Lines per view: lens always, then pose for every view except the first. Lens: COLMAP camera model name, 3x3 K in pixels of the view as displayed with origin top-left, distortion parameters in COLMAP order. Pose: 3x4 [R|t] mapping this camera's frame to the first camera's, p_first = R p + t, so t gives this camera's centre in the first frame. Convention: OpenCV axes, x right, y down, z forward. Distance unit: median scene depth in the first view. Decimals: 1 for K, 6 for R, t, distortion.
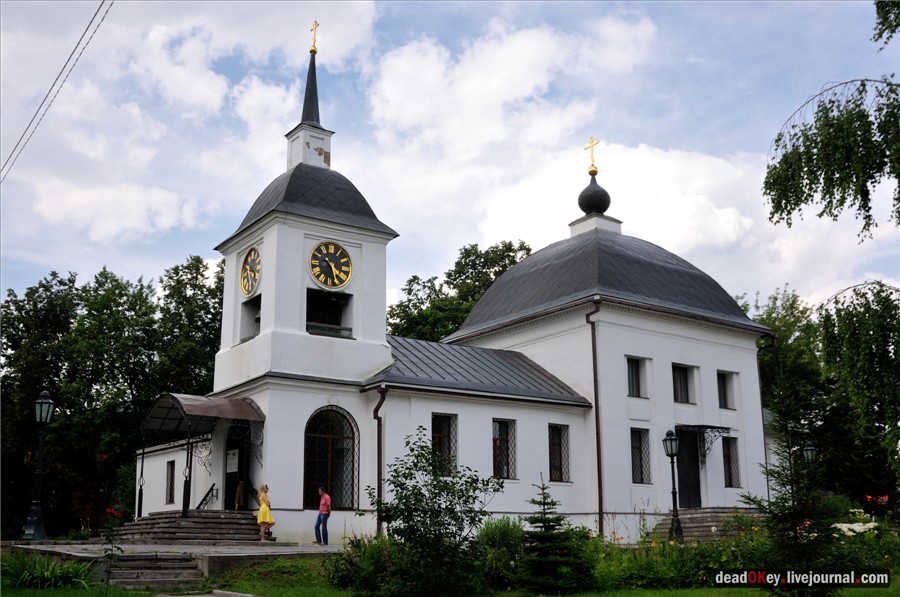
lens RADIAL K [[932.3, 0, 450.0], [0, 932.3, 298.5], [0, 0, 1]] dist [-0.073880, 0.015406]
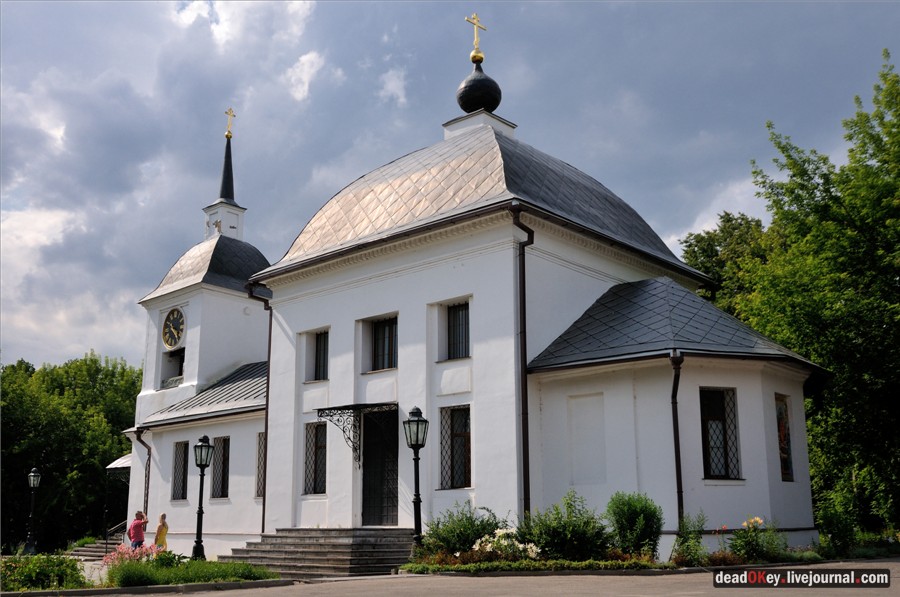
lens RADIAL K [[932.3, 0, 450.0], [0, 932.3, 298.5], [0, 0, 1]] dist [-0.073880, 0.015406]
pose [[0.216048, -0.232215, -0.948367, 0.987687], [0.256857, 0.950611, -0.174250, 0.205770], [0.941991, -0.205948, 0.265023, 0.923027]]
